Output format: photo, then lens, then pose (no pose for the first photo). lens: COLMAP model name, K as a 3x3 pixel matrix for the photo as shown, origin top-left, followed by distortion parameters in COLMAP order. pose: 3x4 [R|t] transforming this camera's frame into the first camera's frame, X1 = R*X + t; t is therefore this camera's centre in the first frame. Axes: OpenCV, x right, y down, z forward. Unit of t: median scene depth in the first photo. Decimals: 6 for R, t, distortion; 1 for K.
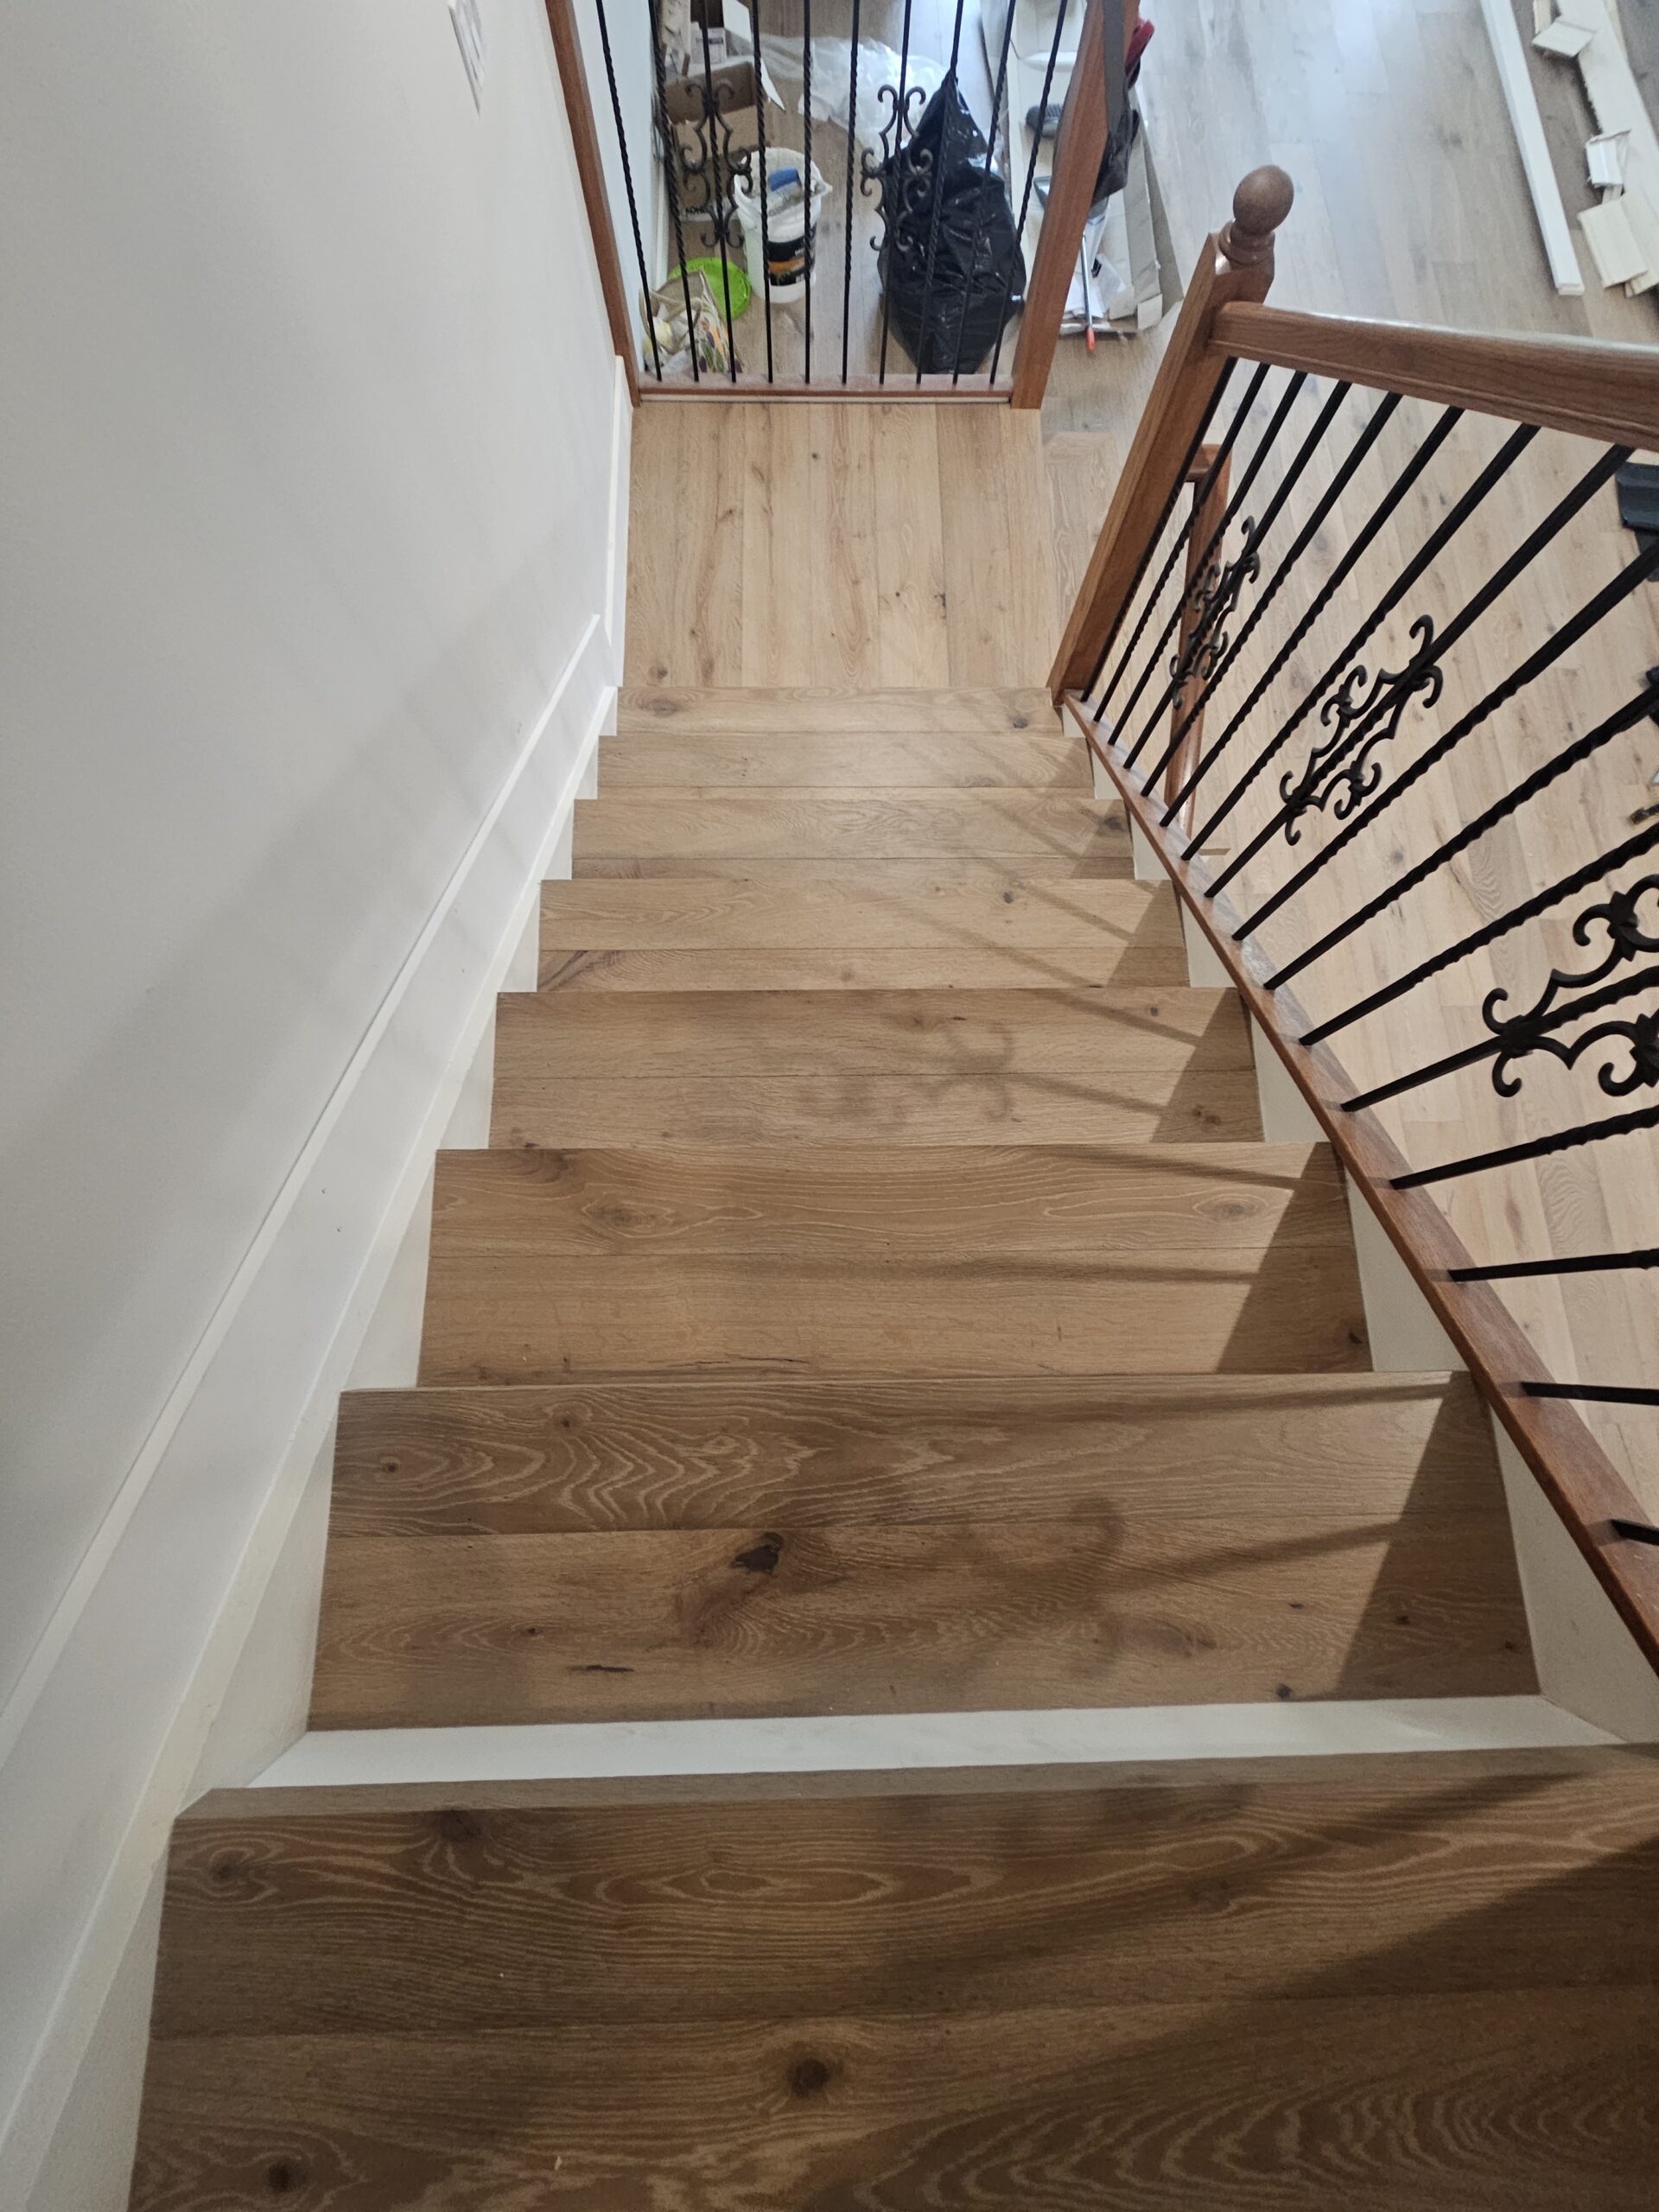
lens RADIAL K [[903.1, 0, 838.5], [0, 903.1, 1114.8], [0, 0, 1]] dist [-0.002814, 0.000755]
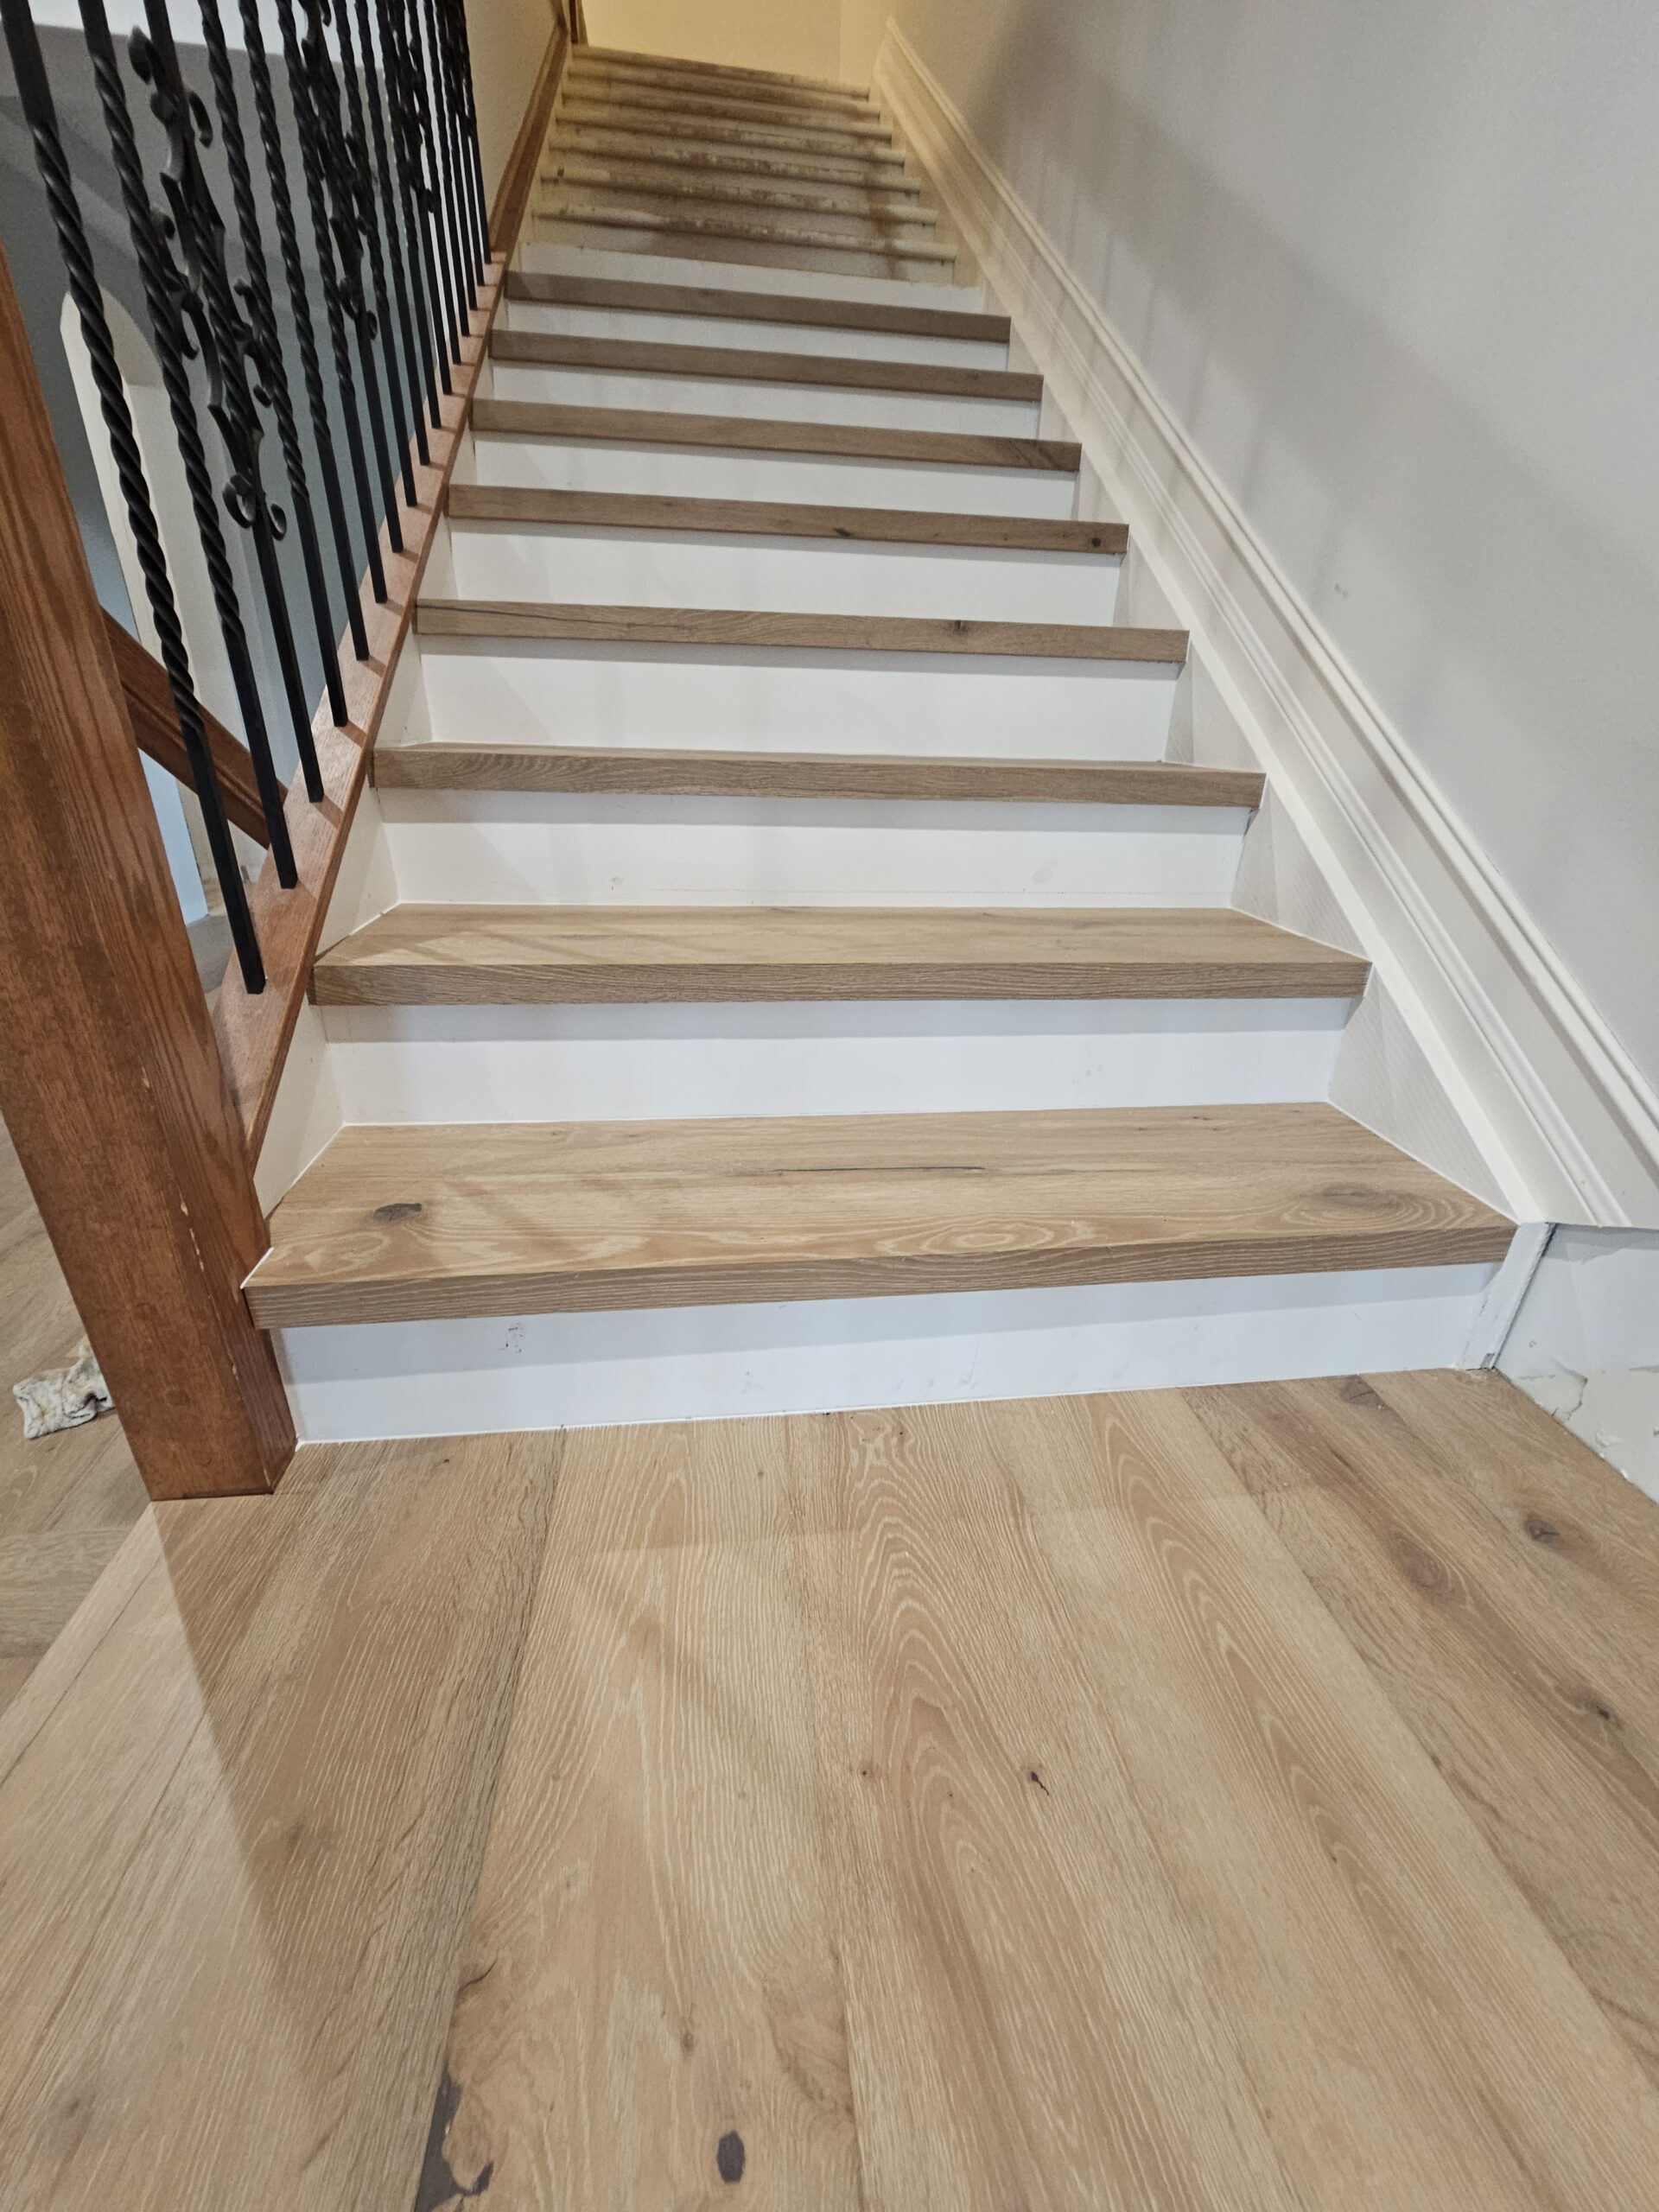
lens RADIAL K [[903.1, 0, 834.0], [0, 903.1, 1115.0], [0, 0, 1]] dist [-0.002814, 0.000755]
pose [[-0.992381, -0.007087, -0.123002, 0.078315], [-0.119548, -0.186076, 0.975235, -0.800567], [-0.029799, 0.982510, 0.183811, 0.907727]]
